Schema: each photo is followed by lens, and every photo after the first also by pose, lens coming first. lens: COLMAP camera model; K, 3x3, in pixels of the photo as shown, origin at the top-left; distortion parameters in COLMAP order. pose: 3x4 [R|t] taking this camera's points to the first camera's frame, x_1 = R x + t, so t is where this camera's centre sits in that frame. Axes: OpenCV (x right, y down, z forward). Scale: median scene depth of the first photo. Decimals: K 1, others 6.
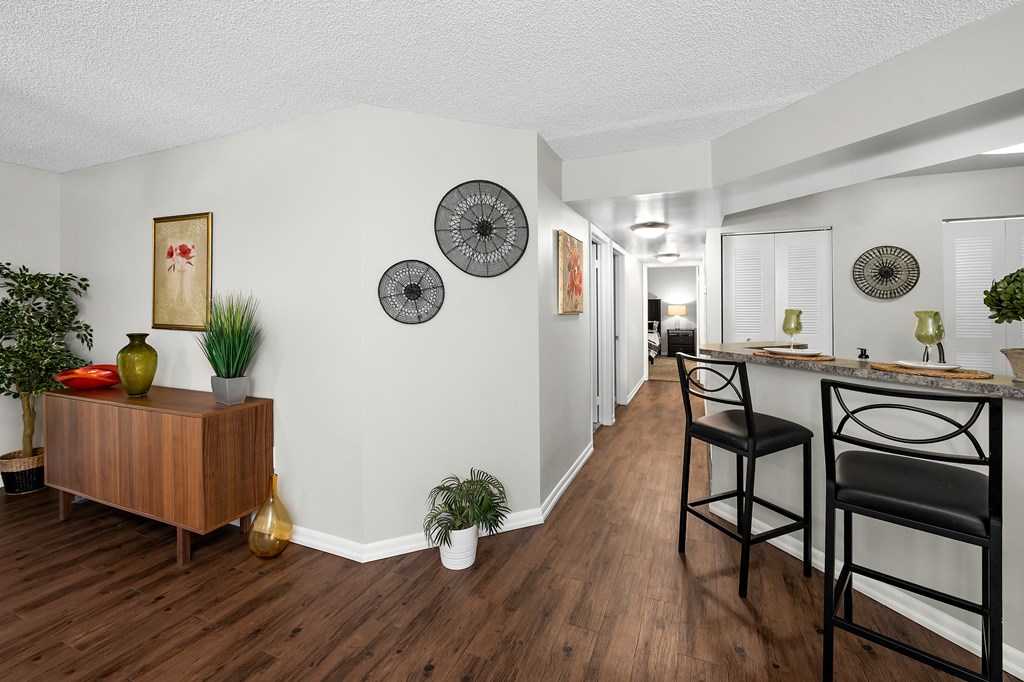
lens RADIAL K [[434.9, 0, 511.1], [0, 434.9, 308.0], [0, 0, 1]] dist [-0.000336, -0.000246]
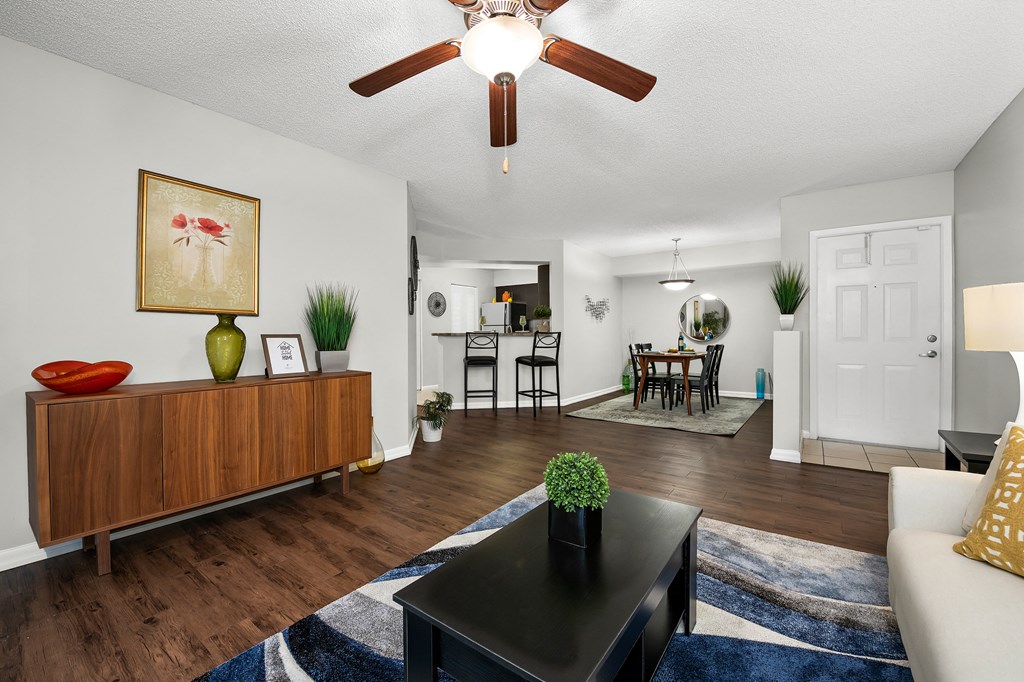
lens RADIAL K [[413.3, 0, 511.6], [0, 413.3, 338.1], [0, 0, 1]] dist [-0.001628, -0.000293]
pose [[0.229961, -0.008341, 0.973164, -1.490585], [0.003298, 0.999964, 0.007792, 0.099481], [-0.973194, 0.001417, 0.229980, 0.199460]]
